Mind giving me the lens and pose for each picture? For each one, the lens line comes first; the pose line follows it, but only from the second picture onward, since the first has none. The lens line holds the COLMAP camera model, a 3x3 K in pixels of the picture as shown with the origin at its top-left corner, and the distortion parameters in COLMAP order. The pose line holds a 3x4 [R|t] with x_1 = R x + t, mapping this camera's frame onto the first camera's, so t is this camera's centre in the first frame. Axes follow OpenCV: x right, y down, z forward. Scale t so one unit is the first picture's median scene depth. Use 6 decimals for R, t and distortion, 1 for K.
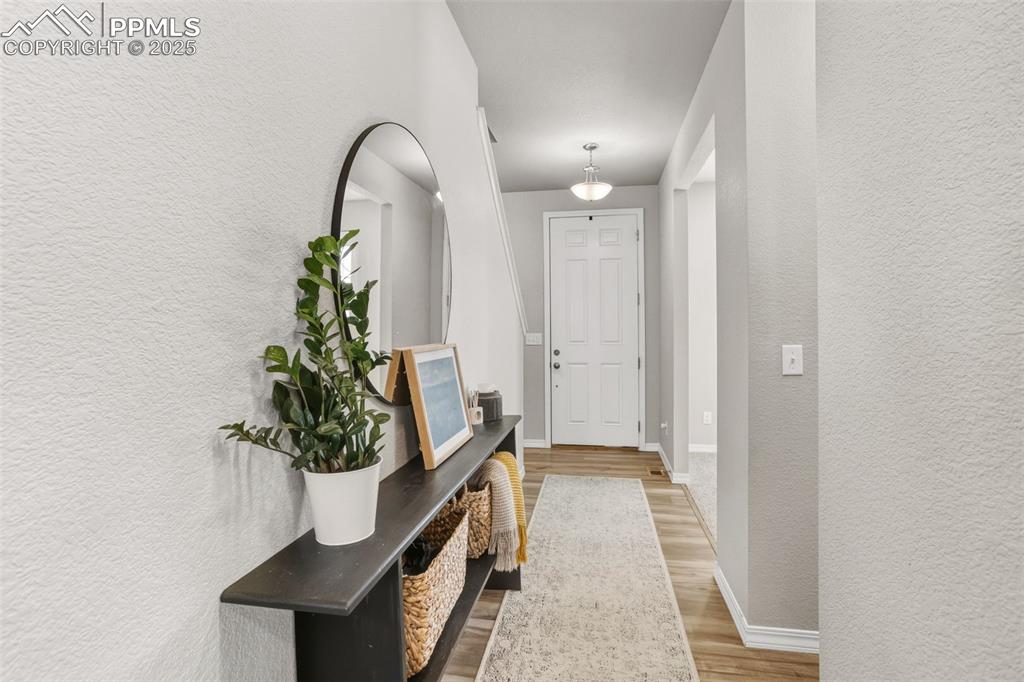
lens RADIAL K [[496.4, 0, 516.2], [0, 496.4, 333.2], [0, 0, 1]] dist [-0.010753, 0.005390]
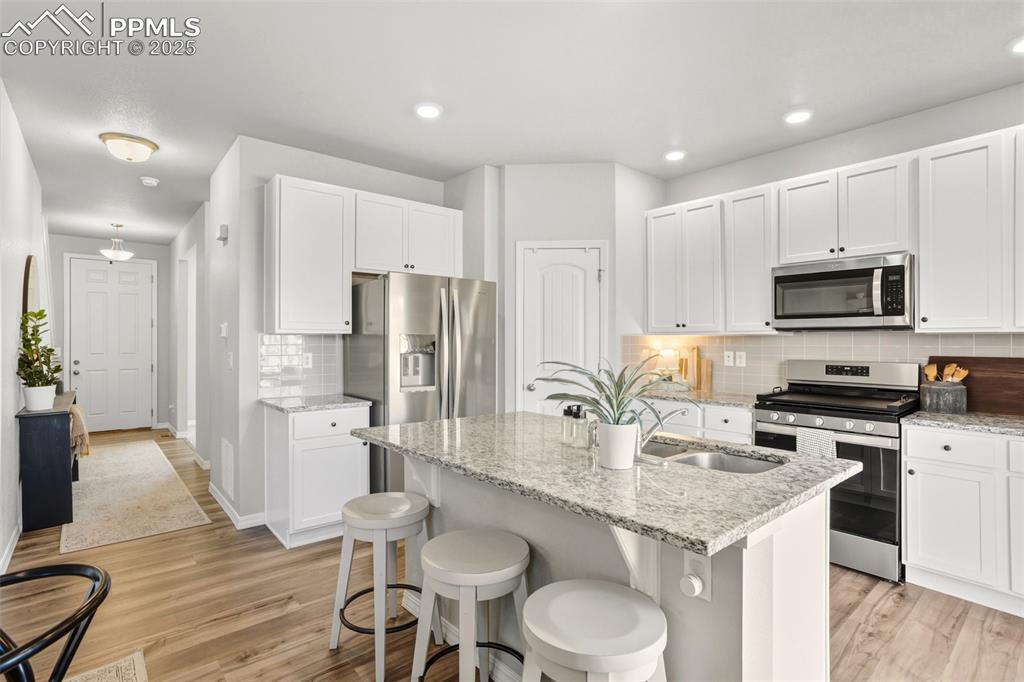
lens RADIAL K [[496.4, 0, 507.8], [0, 496.4, 339.0], [0, 0, 1]] dist [-0.010753, 0.005390]
pose [[0.646306, 0.012602, 0.762974, -0.233101], [0.004171, 0.999790, -0.020048, 0.011240], [-0.763067, 0.016140, 0.646118, -0.918505]]
